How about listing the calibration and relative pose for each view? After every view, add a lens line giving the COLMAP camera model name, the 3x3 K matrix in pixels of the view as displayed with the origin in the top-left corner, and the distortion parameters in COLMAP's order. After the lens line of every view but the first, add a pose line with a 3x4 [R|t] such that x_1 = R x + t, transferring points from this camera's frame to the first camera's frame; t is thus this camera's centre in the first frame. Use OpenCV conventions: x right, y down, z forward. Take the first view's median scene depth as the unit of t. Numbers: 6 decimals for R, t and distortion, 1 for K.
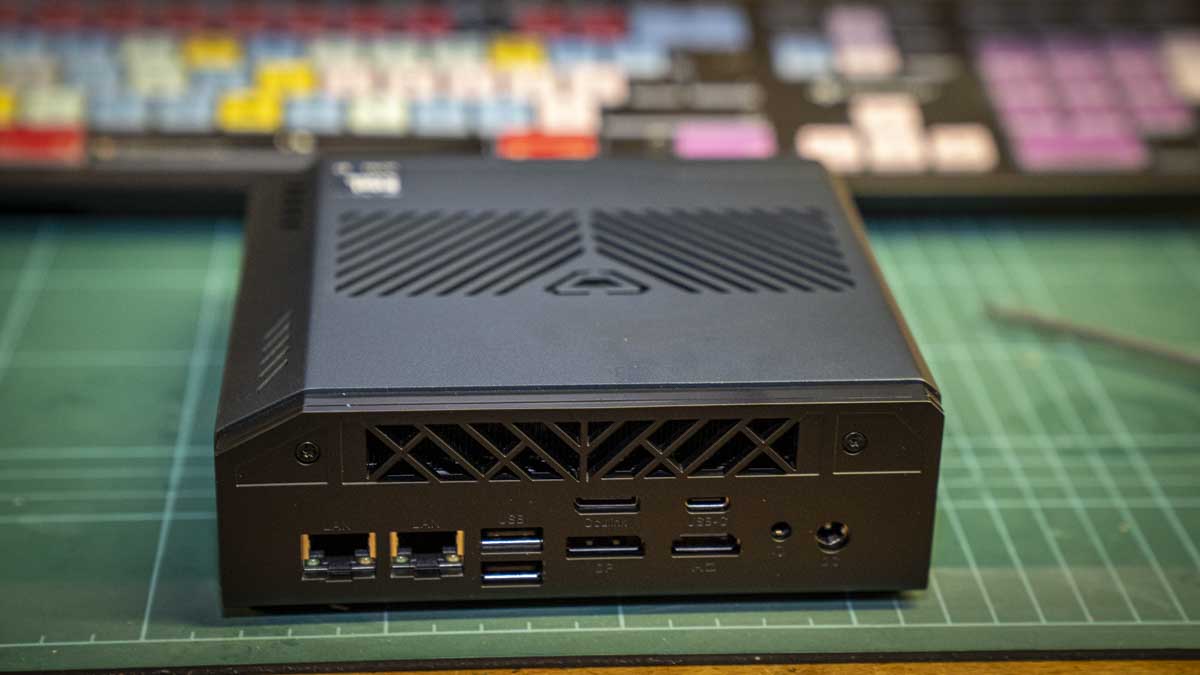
lens RADIAL K [[2176.0, 0, 601.5], [0, 2176.0, 345.8], [0, 0, 1]] dist [-0.042600, 0.000000]
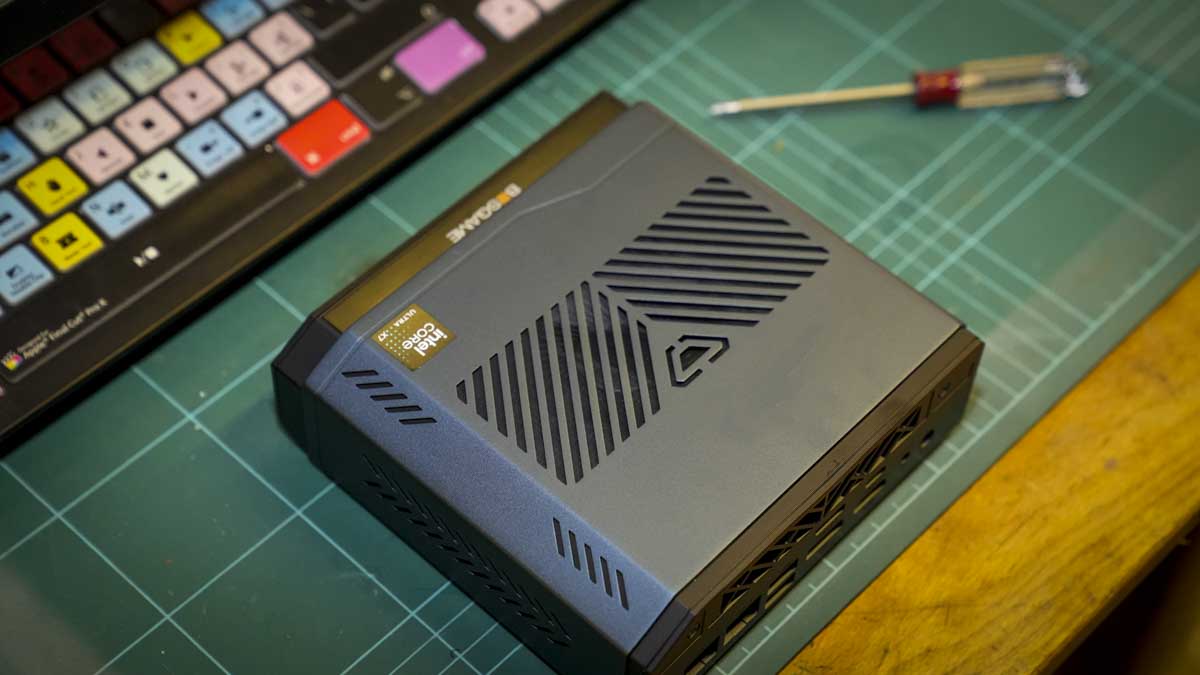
lens RADIAL K [[2176.0, 0, 600.3], [0, 2176.0, 336.9], [0, 0, 1]] dist [-0.042600, 0.000000]
pose [[0.715200, -0.548243, 0.433495, -0.634711], [0.251894, 0.780746, 0.571826, -0.842442], [-0.651949, -0.299776, 0.696489, 0.155325]]
